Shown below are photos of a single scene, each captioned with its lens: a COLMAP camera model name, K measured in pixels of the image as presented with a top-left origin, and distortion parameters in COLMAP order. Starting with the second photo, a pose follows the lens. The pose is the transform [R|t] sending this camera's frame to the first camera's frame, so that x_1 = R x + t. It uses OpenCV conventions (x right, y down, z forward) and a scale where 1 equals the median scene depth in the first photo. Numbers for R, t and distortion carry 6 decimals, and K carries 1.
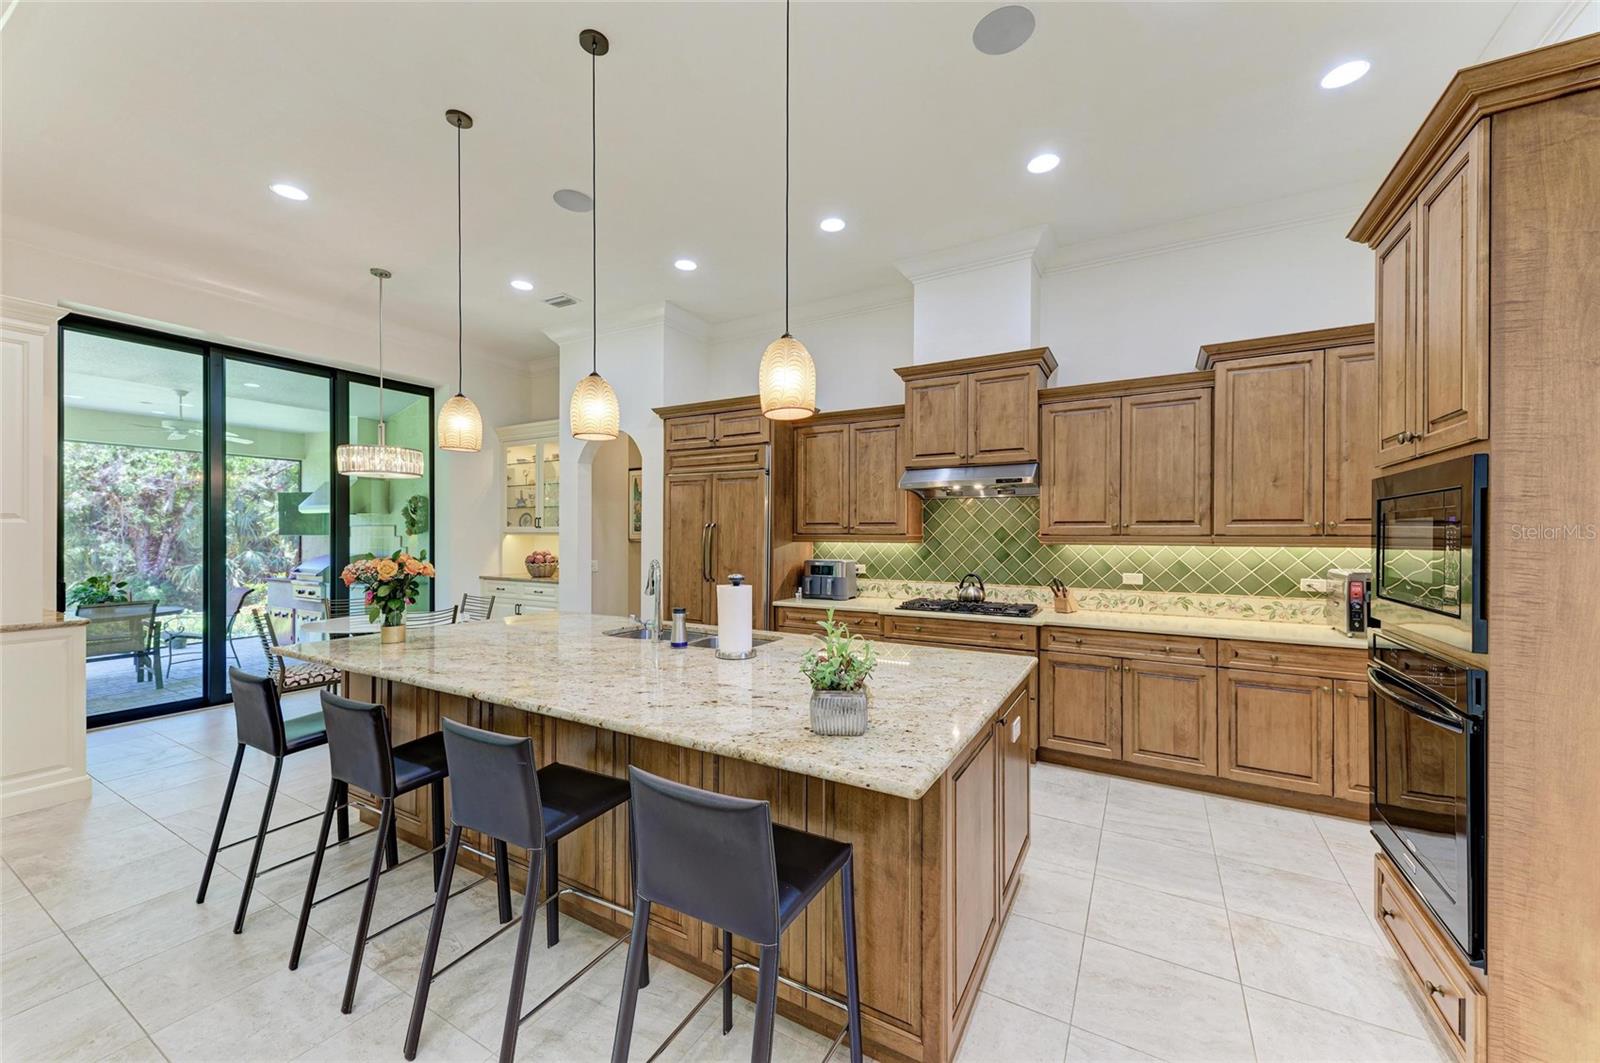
lens RADIAL K [[616.9, 0, 800.1], [0, 616.9, 532.5], [0, 0, 1]] dist [0.018315, -0.000082]
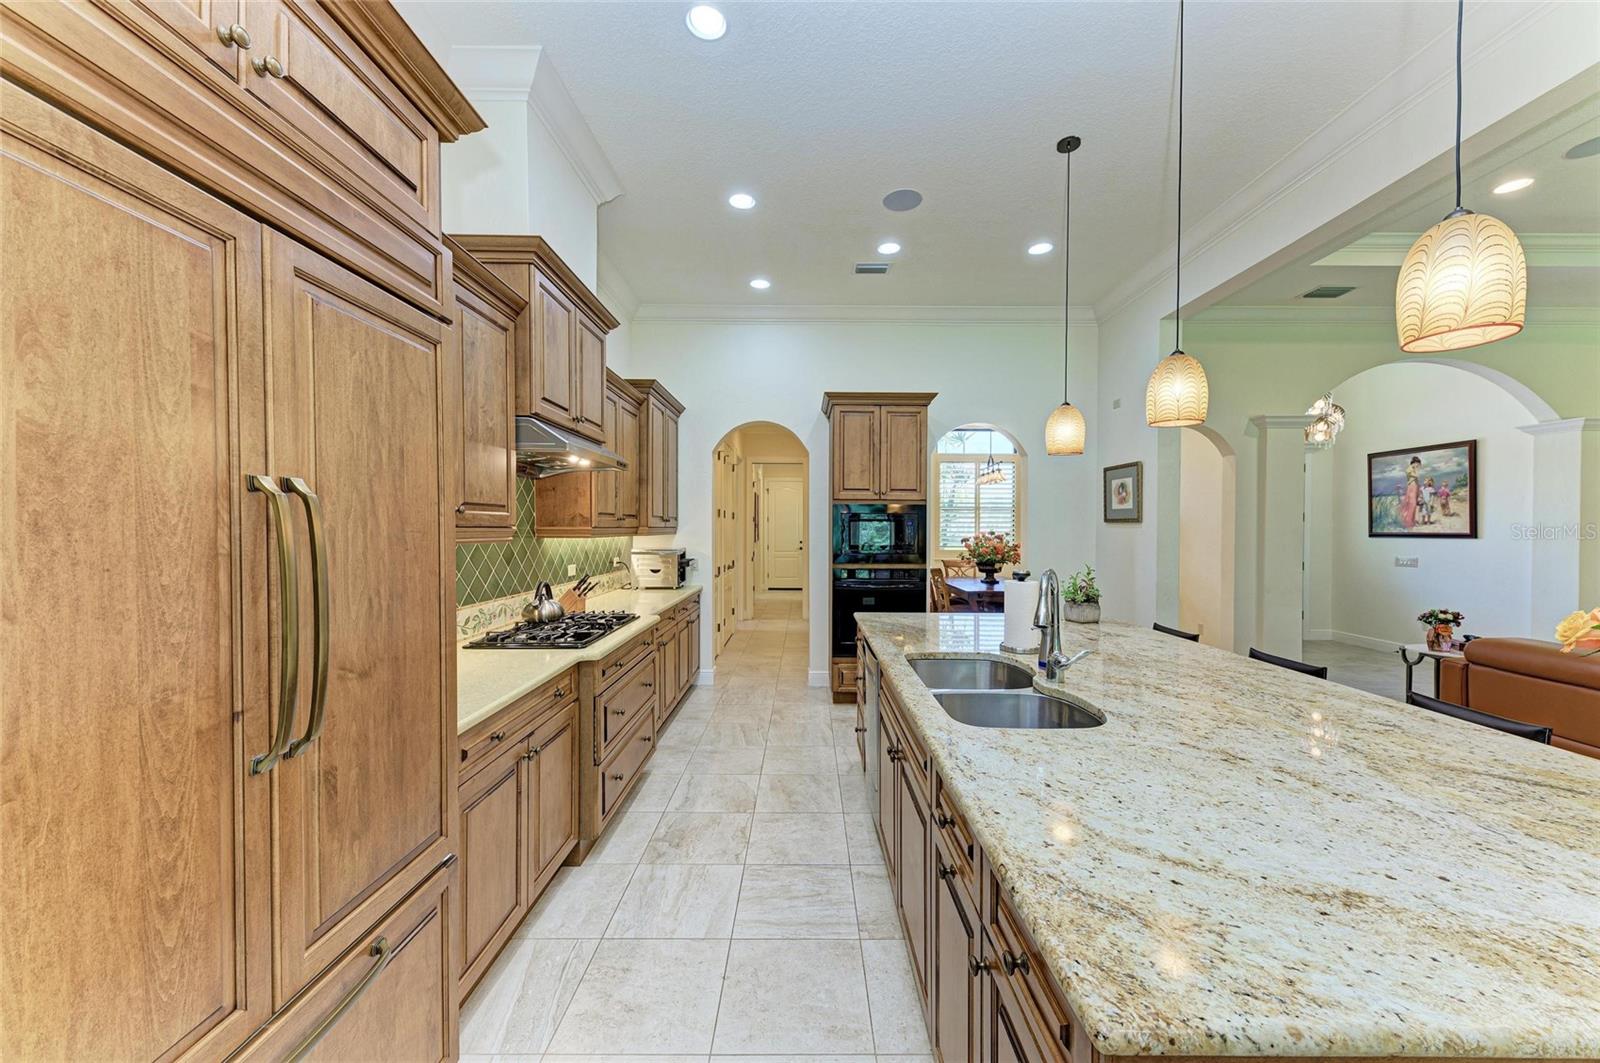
lens RADIAL K [[595.4, 0, 791.0], [0, 595.4, 533.4], [0, 0, 1]] dist [0.005943, -0.001040]
pose [[-0.483083, -0.017355, 0.875402, -0.452167], [-0.012076, 0.999841, 0.013158, -0.001651], [-0.875491, -0.004215, -0.483216, 1.055844]]
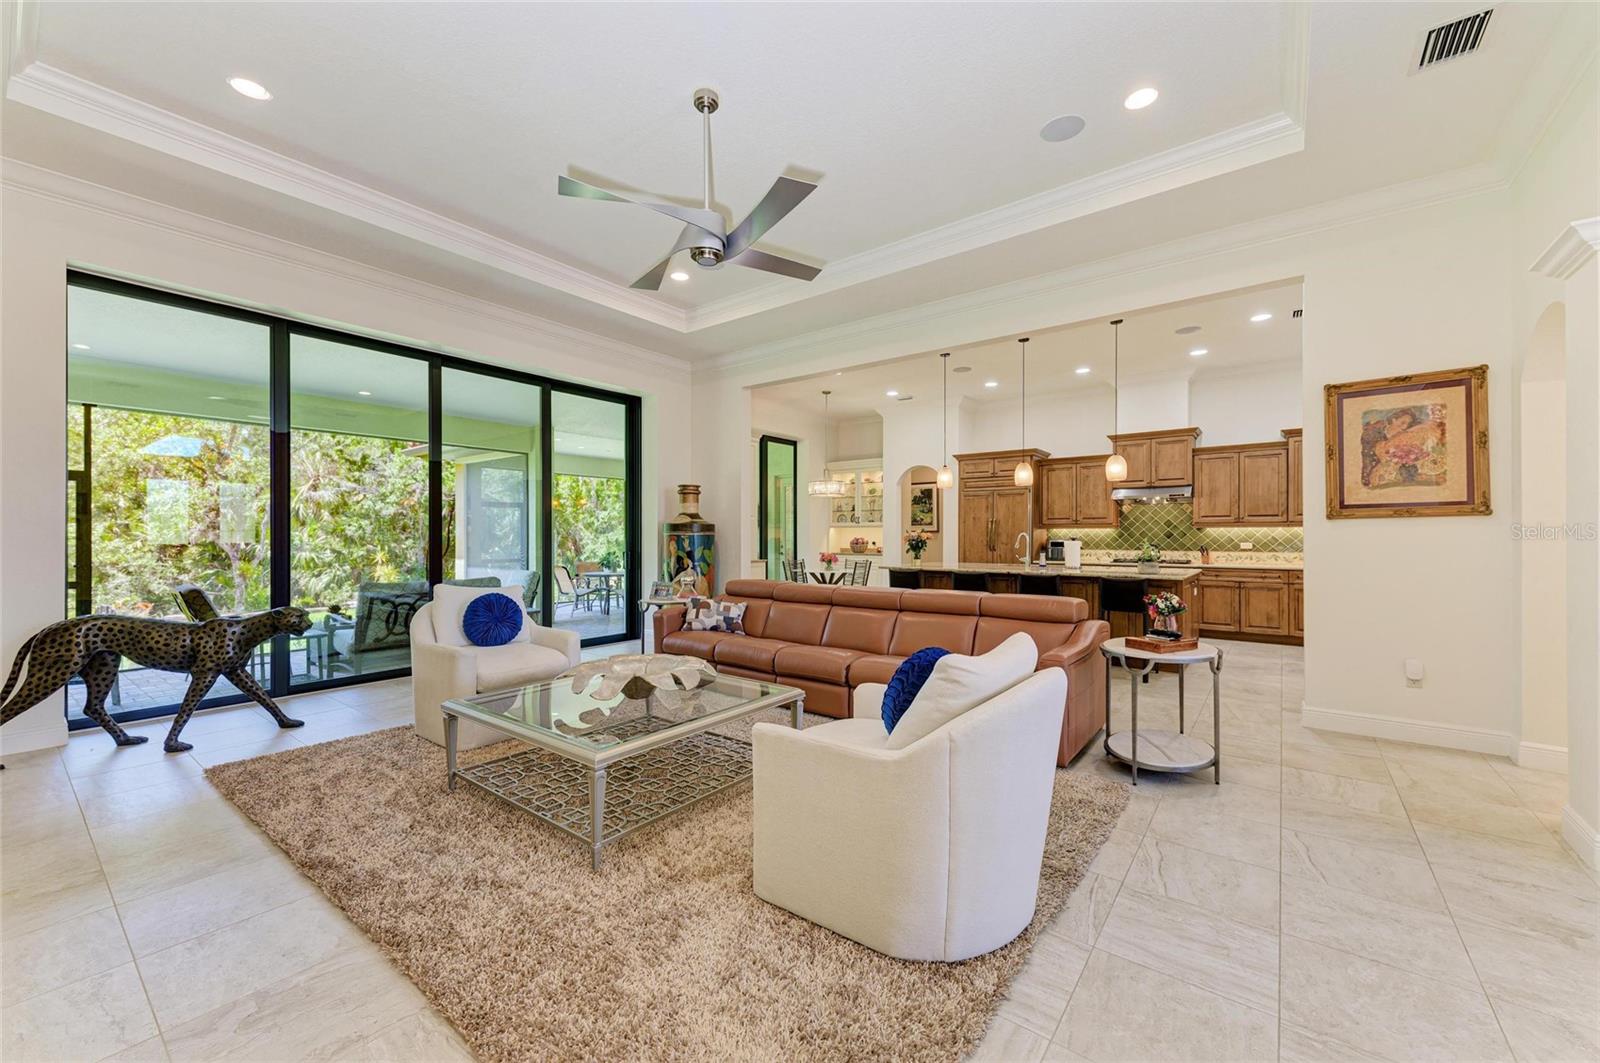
lens RADIAL K [[616.9, 0, 807.2], [0, 616.9, 531.1], [0, 0, 1]] dist [0.018315, -0.000082]
pose [[0.991827, -0.005424, -0.127475, -0.502545], [0.005352, 0.999985, -0.000908, 0.021752], [0.127478, 0.000218, 0.991841, -0.964683]]
